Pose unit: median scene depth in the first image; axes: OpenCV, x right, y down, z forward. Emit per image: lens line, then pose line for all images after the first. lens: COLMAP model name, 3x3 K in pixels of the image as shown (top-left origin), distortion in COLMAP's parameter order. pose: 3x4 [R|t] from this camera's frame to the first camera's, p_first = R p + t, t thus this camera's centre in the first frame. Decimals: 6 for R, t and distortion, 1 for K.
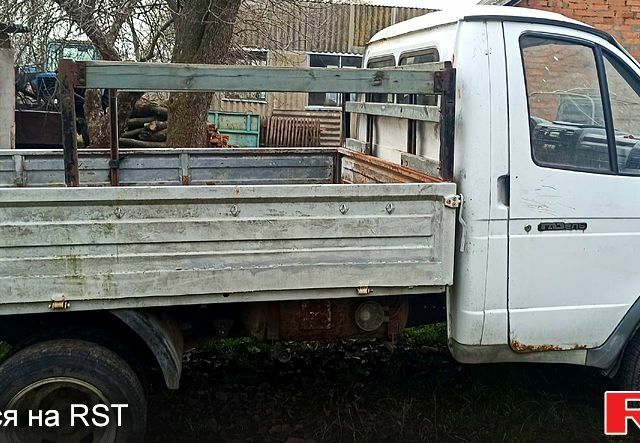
lens RADIAL K [[707.1, 0, 320.2], [0, 707.1, 219.9], [0, 0, 1]] dist [0.032896, 0.000000]
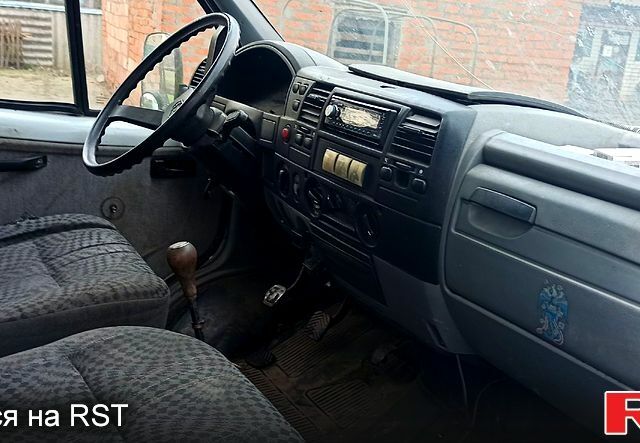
lens RADIAL K [[707.1, 0, 321.0], [0, 707.1, 220.1], [0, 0, 1]] dist [0.032896, 0.000000]
pose [[0.948859, -0.041843, 0.312916, 0.054903], [0.002554, 0.992163, 0.124928, -0.027754], [-0.315691, -0.117740, 0.941529, 0.178574]]
